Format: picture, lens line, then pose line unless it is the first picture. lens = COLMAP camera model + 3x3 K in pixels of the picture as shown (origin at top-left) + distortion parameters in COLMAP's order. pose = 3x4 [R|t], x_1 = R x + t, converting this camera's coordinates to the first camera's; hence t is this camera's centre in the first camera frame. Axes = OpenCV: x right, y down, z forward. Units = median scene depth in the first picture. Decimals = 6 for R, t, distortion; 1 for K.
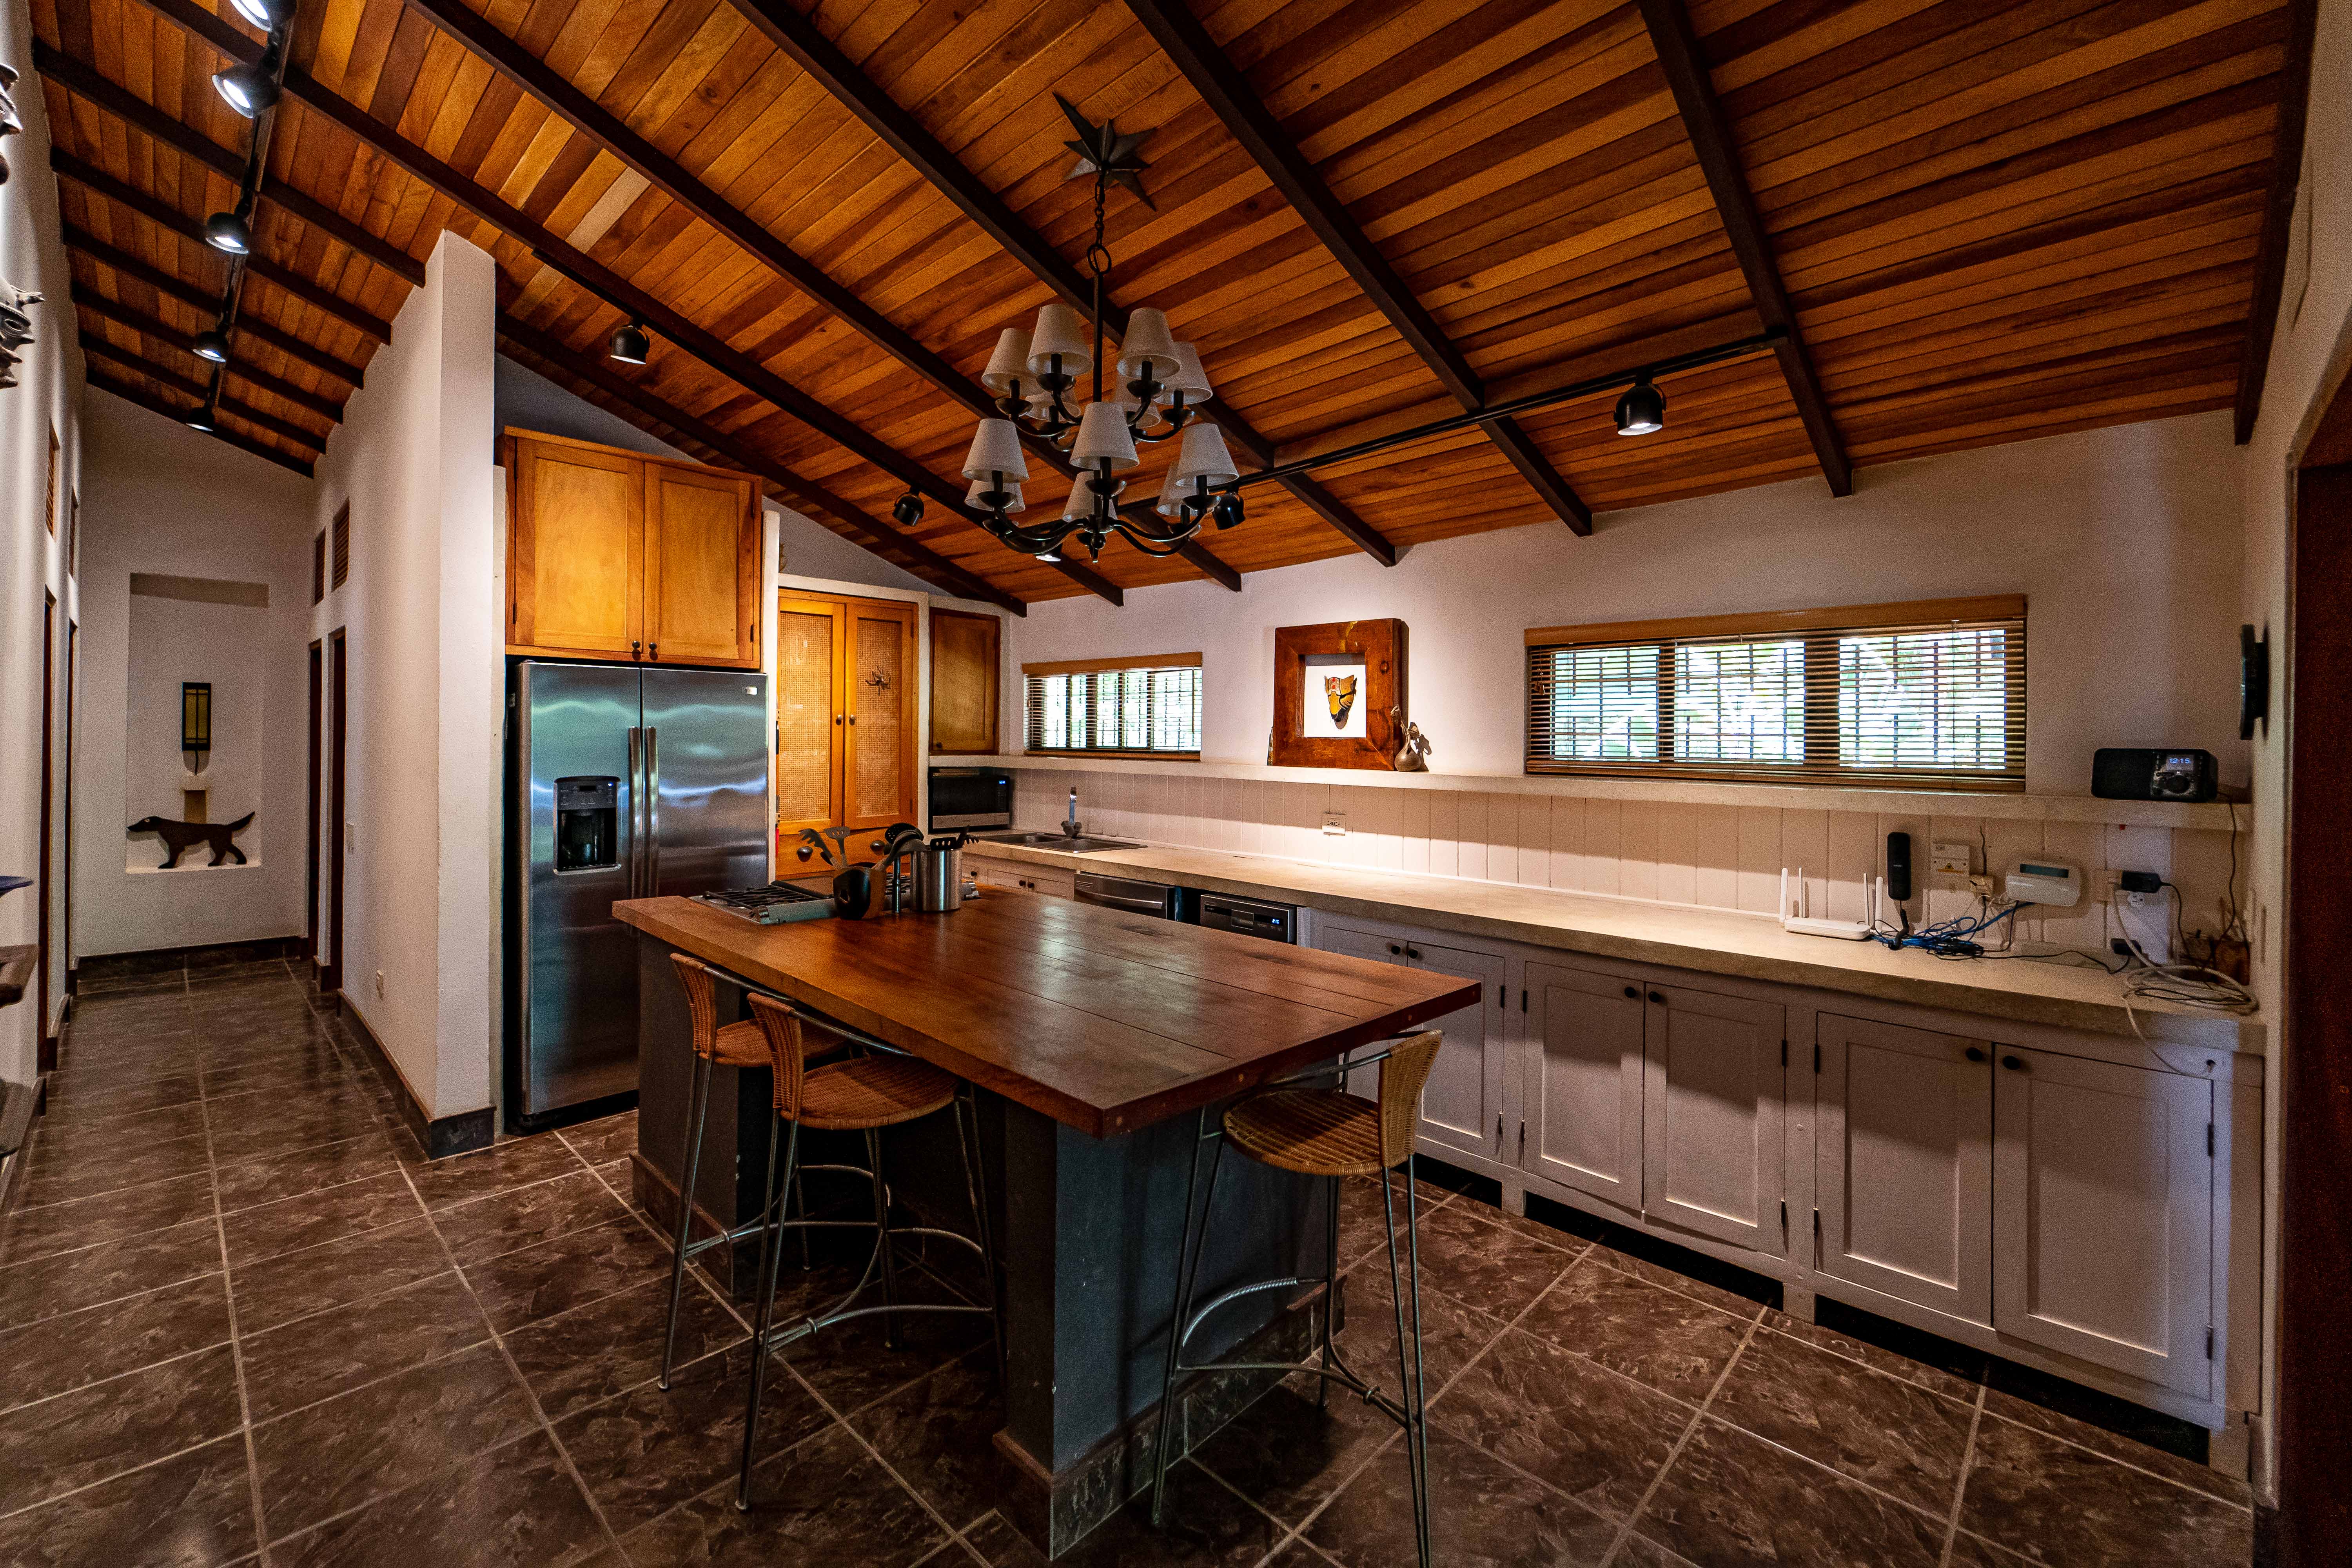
lens RADIAL K [[993.1, 0, 1178.0], [0, 993.1, 737.7], [0, 0, 1]] dist [0.000306, 0.000198]
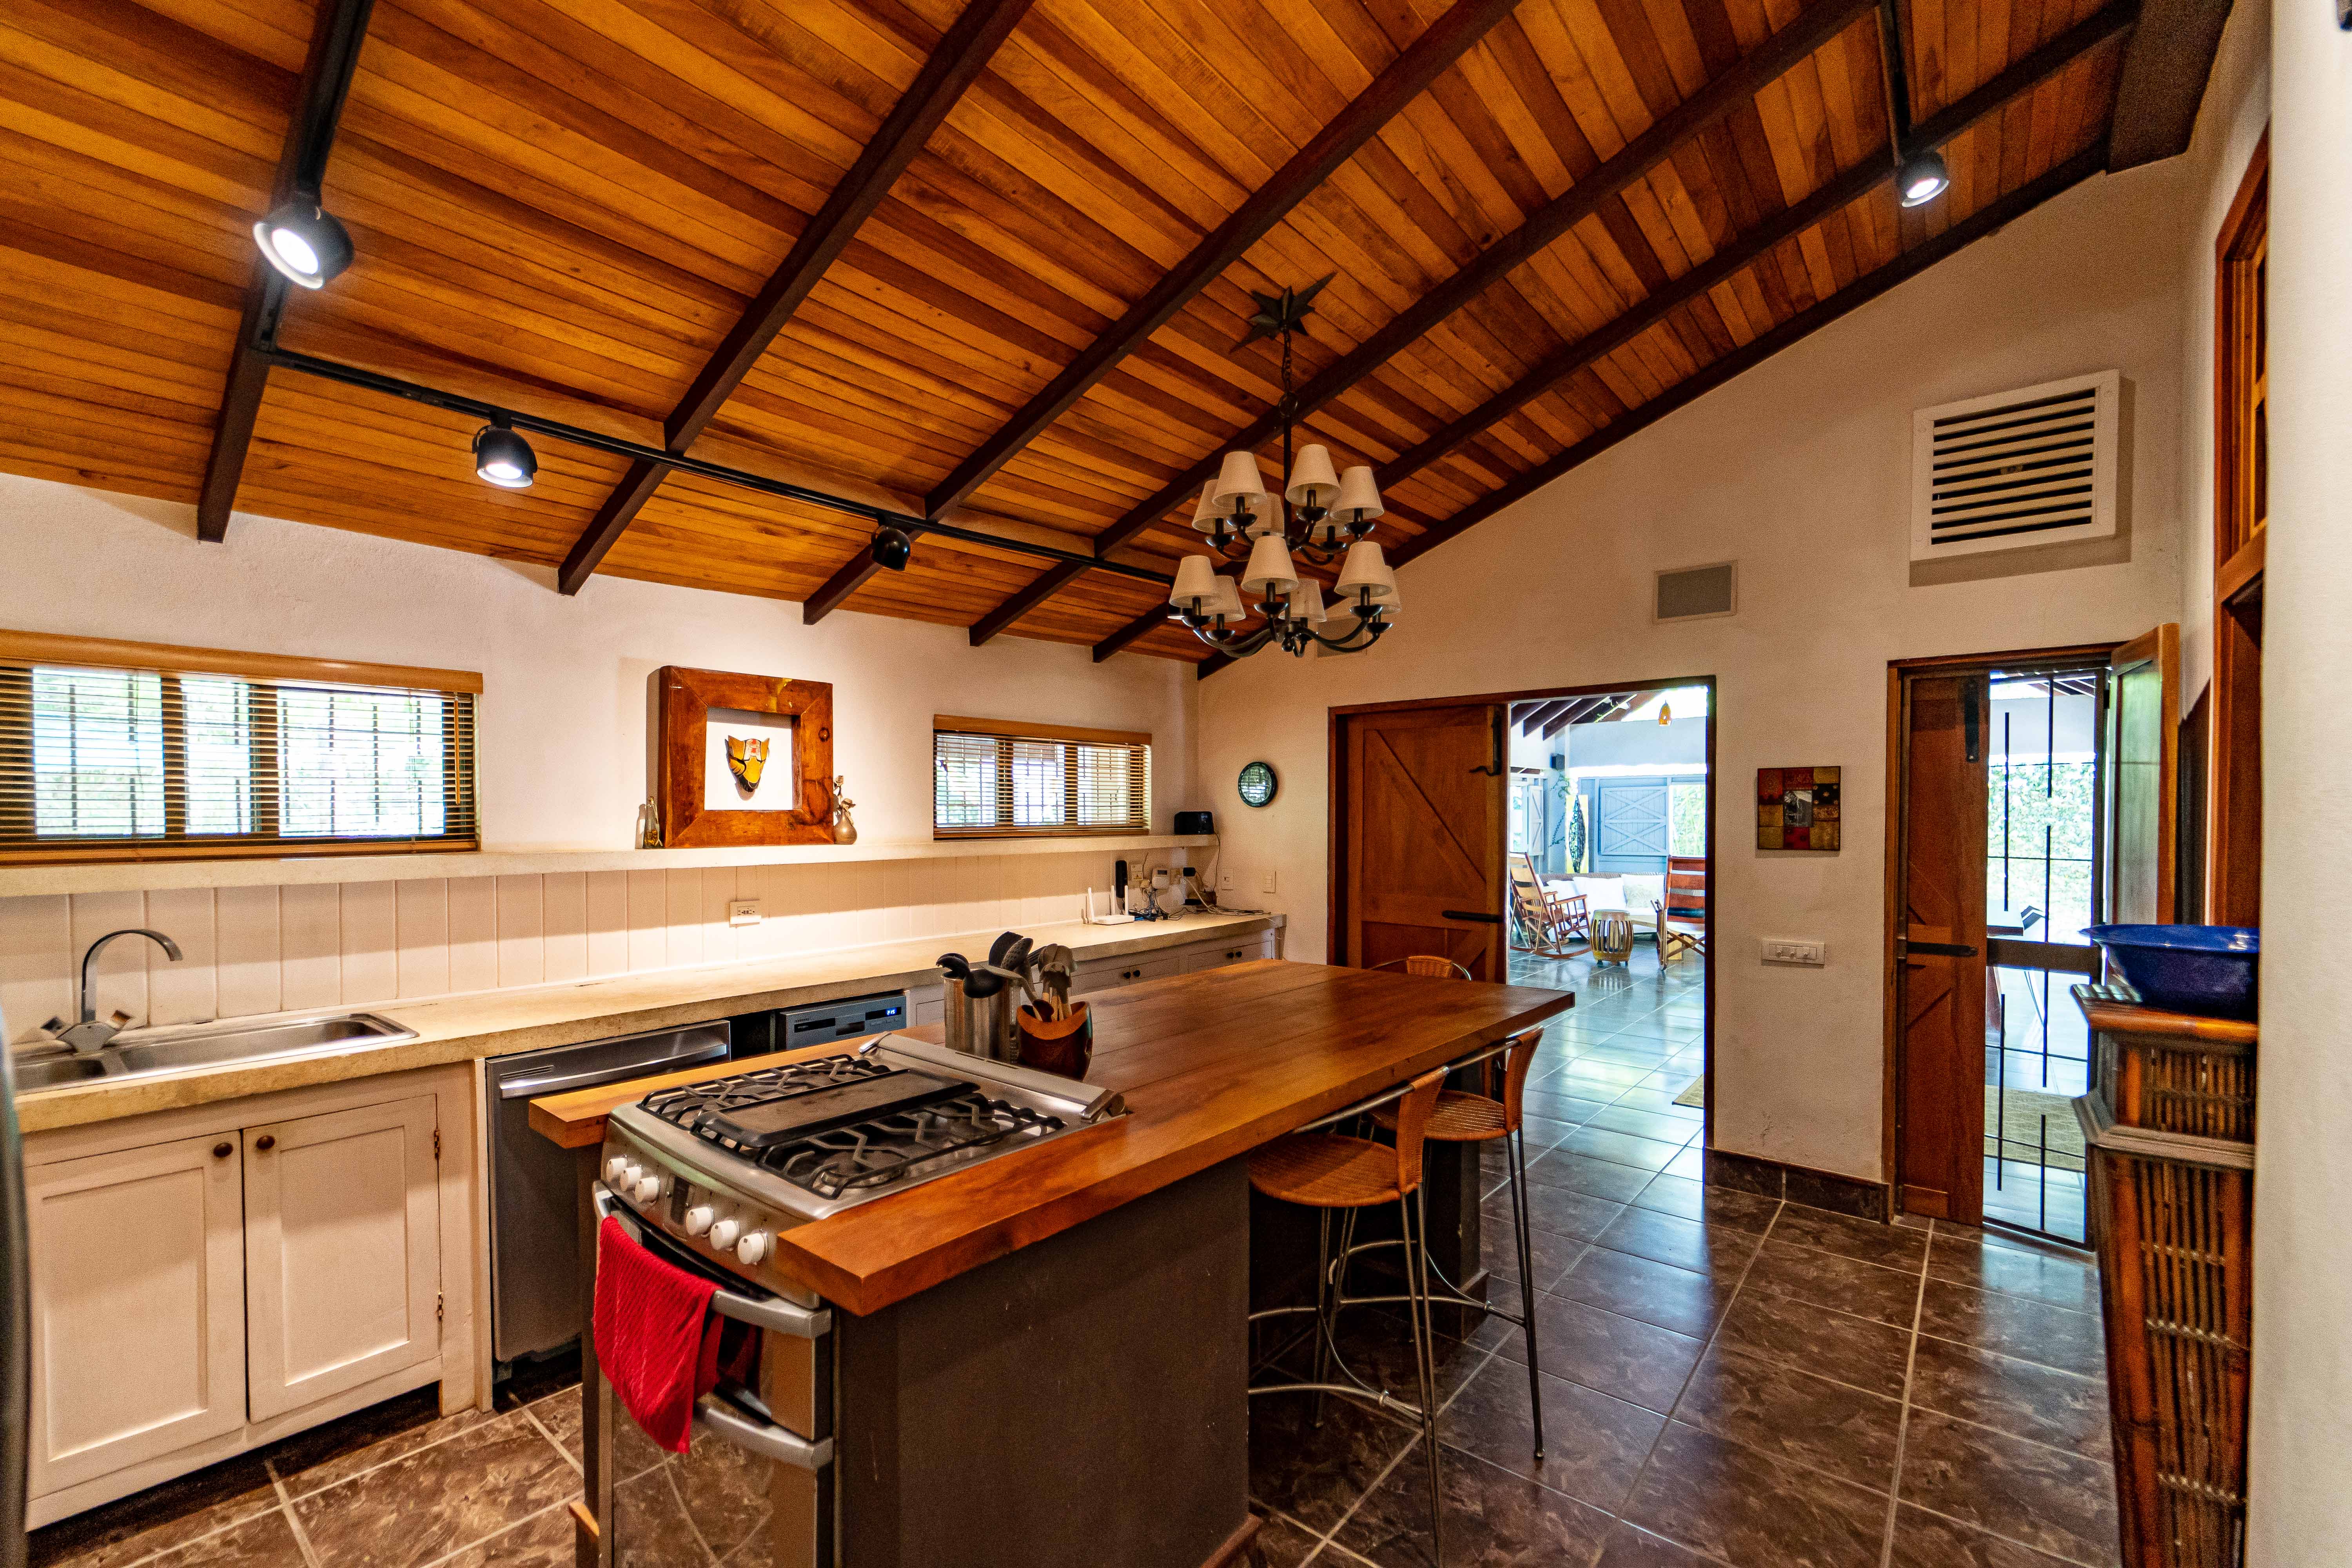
lens RADIAL K [[987.3, 0, 1182.5], [0, 987.3, 828.1], [0, 0, 1]] dist [0.016821, -0.000004]
pose [[-0.091469, -0.029572, 0.995369, -0.742420], [-0.001102, 0.999561, 0.029595, -0.010631], [-0.995807, 0.001610, -0.091461, 0.733477]]
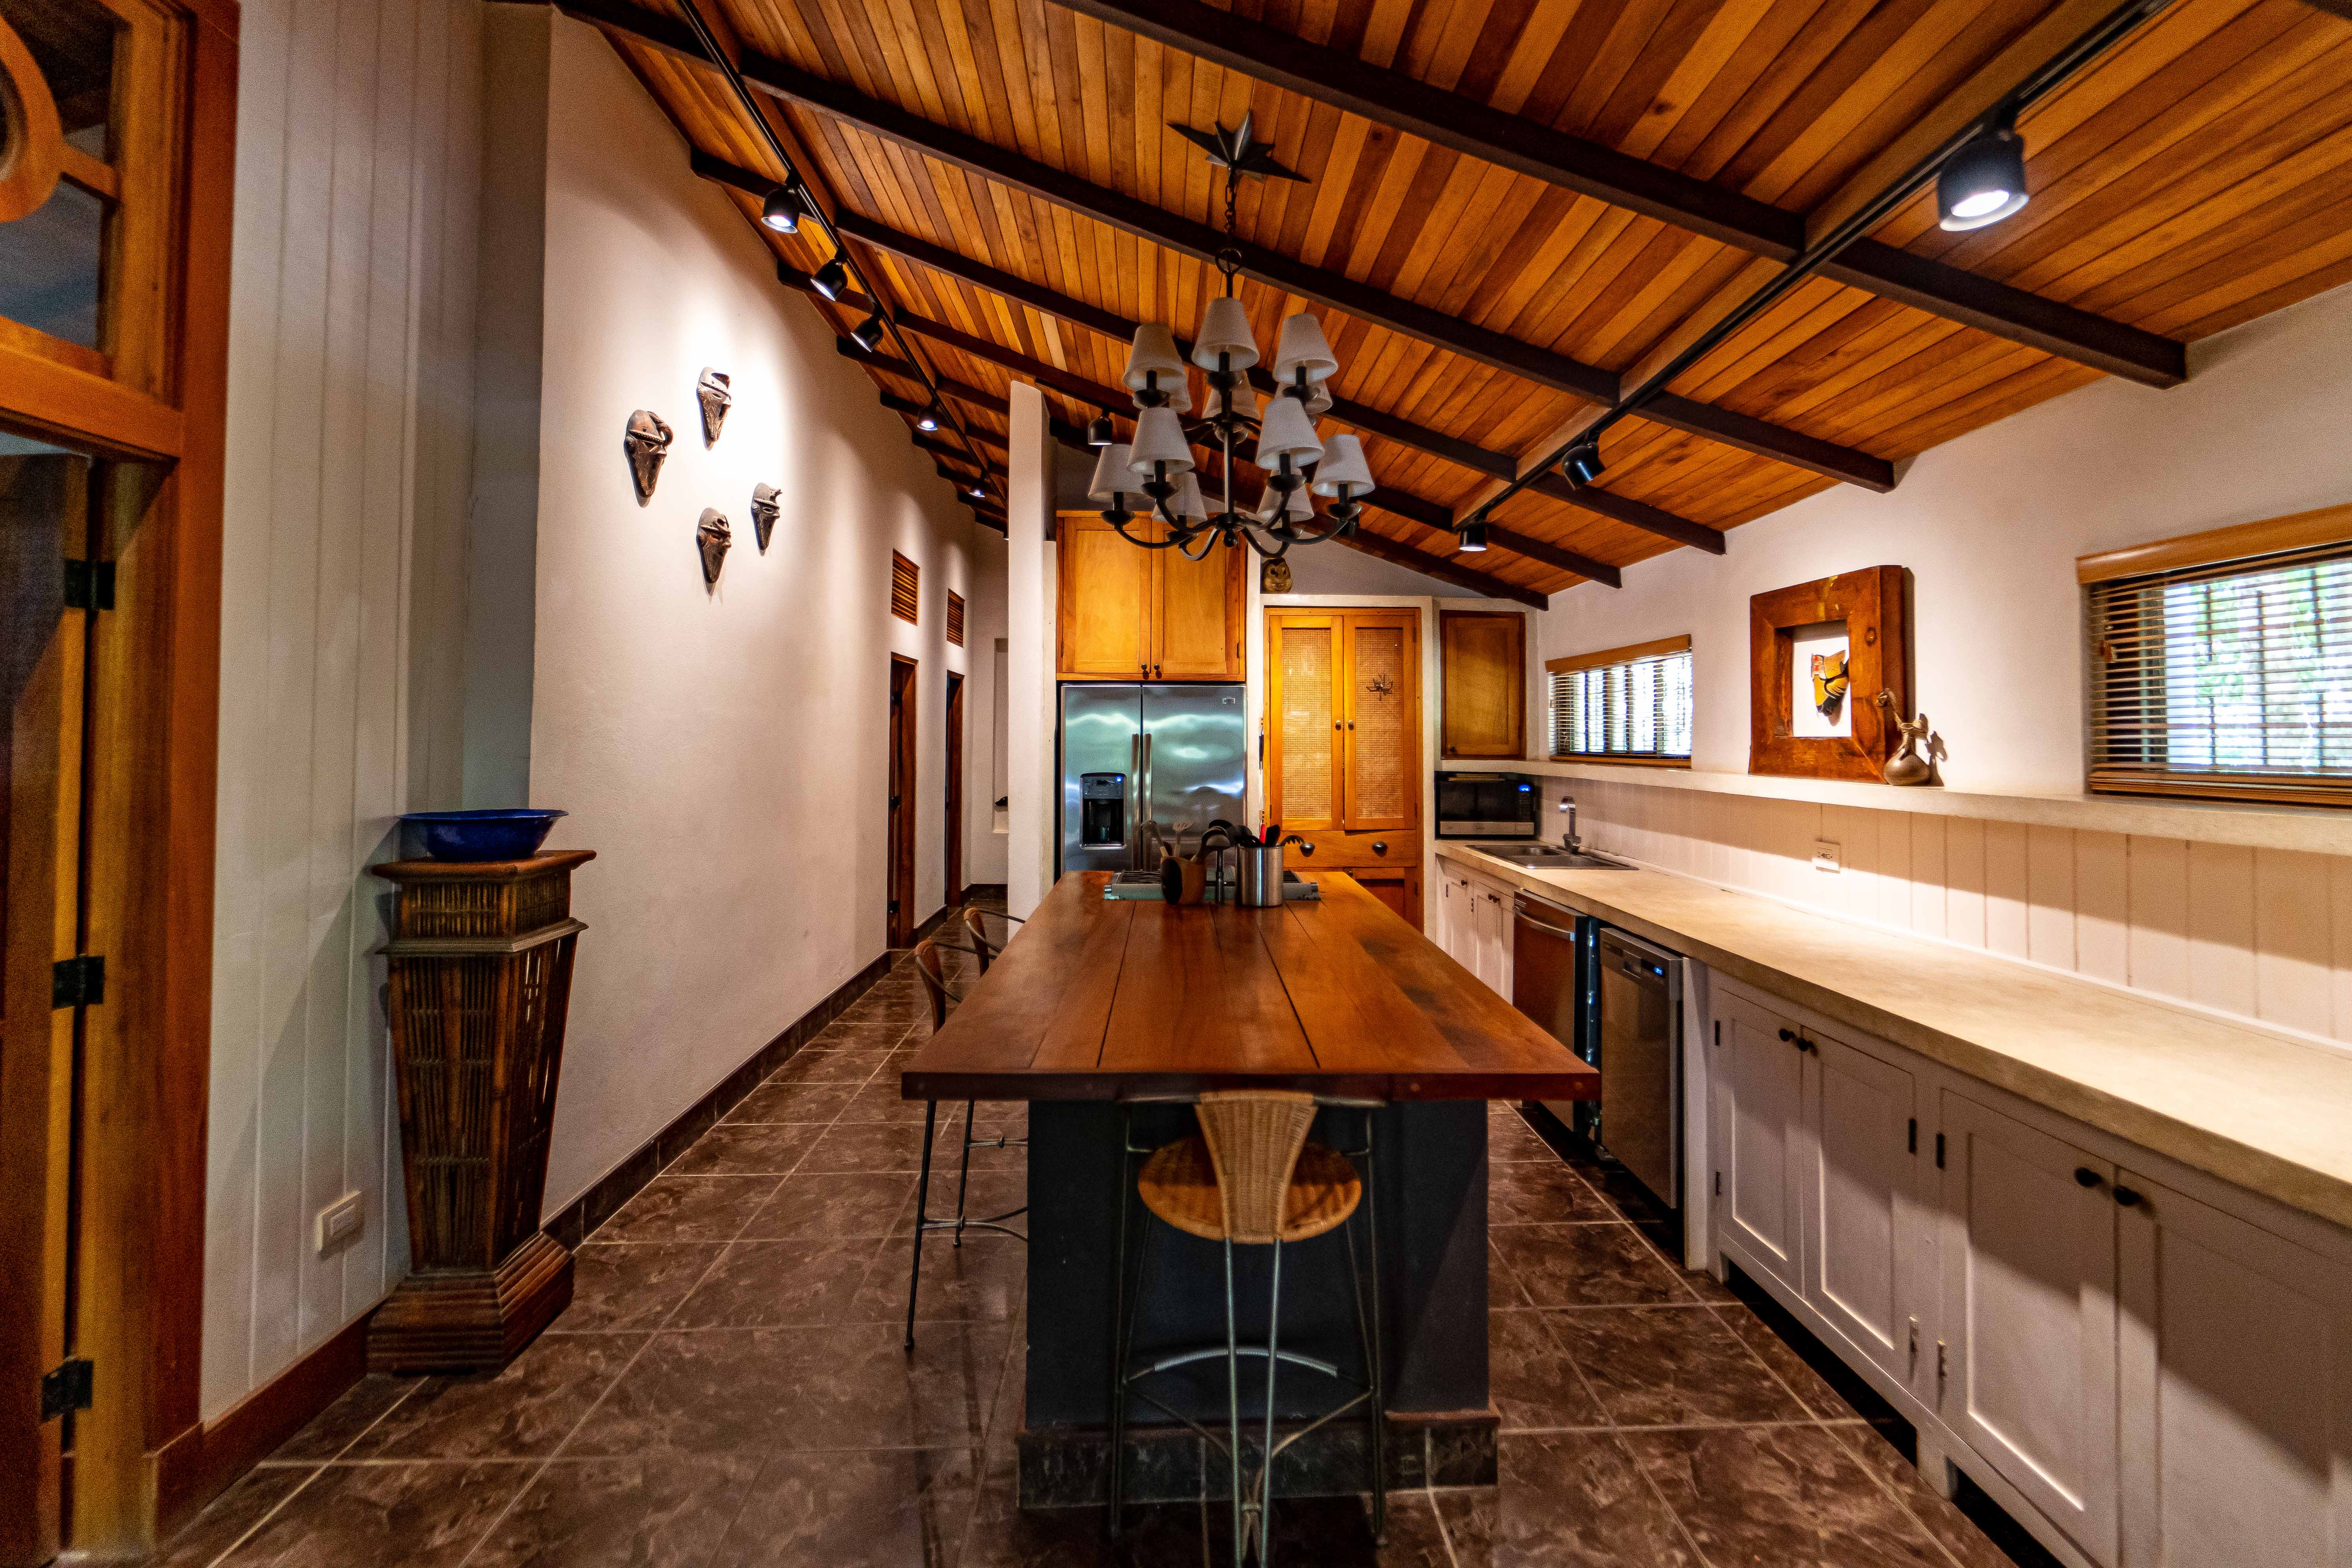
lens RADIAL K [[986.6, 0, 1180.4], [0, 986.6, 716.5], [0, 0, 1]] dist [0.001314, 0.000038]
pose [[0.712796, -0.023148, -0.700989, 0.341311], [0.002624, 0.999536, -0.030339, 0.005492], [0.701366, 0.019787, 0.712527, 0.157519]]
